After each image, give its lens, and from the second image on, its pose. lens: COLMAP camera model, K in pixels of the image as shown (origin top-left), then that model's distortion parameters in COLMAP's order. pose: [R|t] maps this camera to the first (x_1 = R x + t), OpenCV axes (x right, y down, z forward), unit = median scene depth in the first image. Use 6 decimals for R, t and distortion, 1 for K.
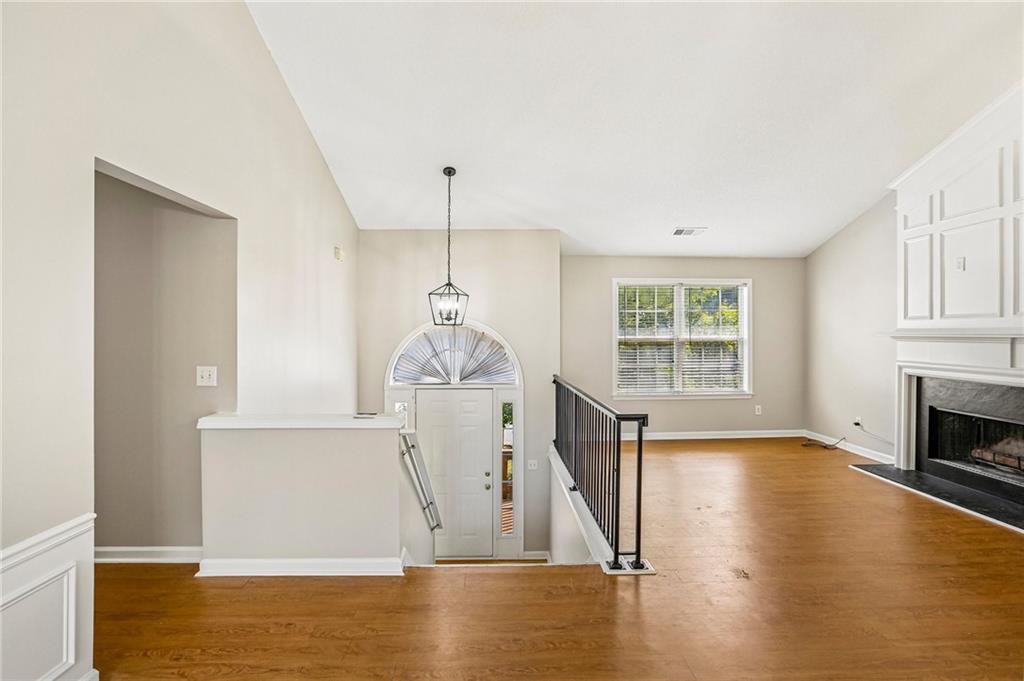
lens RADIAL K [[479.8, 0, 512.5], [0, 479.8, 337.1], [0, 0, 1]] dist [-0.037573, 0.014867]
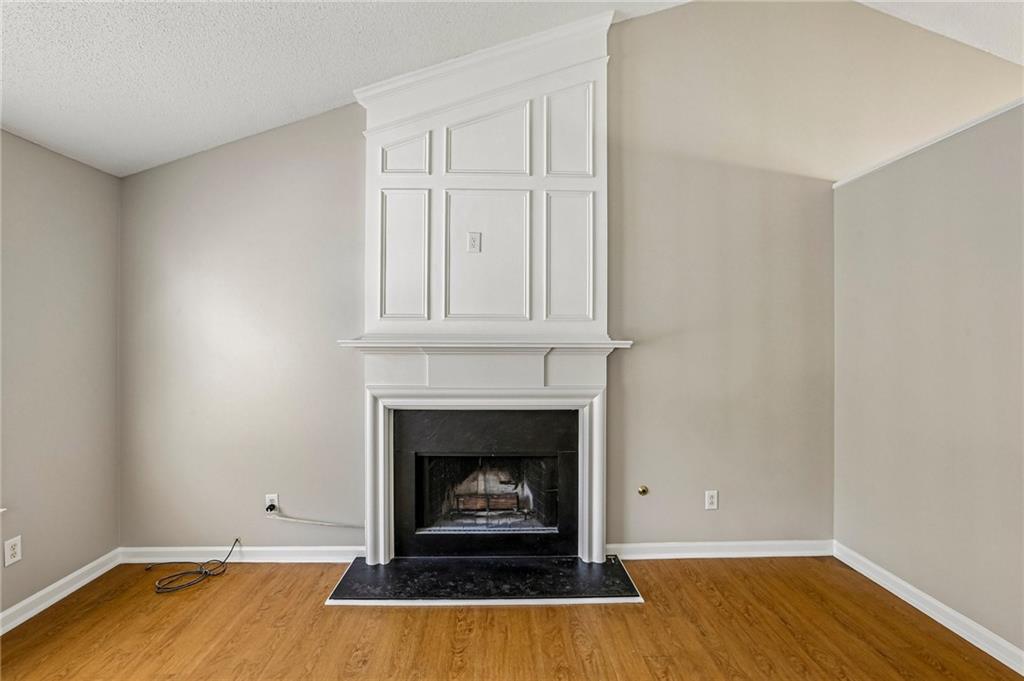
lens RADIAL K [[472.7, 0, 509.3], [0, 472.7, 344.2], [0, 0, 1]] dist [-0.048968, 0.023049]
pose [[0.007852, -0.000069, 0.999969, 0.229059], [0.005546, 0.999985, 0.000025, -0.003470], [-0.999954, 0.005545, 0.007853, 0.843619]]
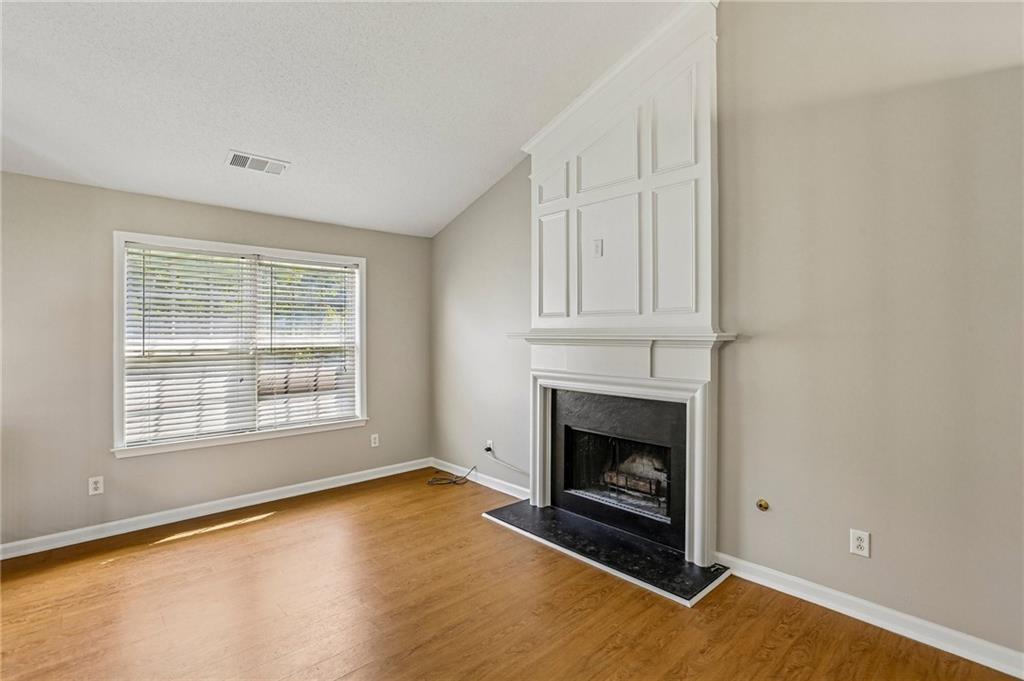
lens RADIAL K [[479.8, 0, 512.5], [0, 479.8, 337.1], [0, 0, 1]] dist [-0.037573, 0.014867]
pose [[0.760613, -0.000683, 0.649205, 0.280402], [0.003254, 0.999991, -0.002760, -0.001897], [-0.649197, 0.004212, 0.760608, 0.424262]]
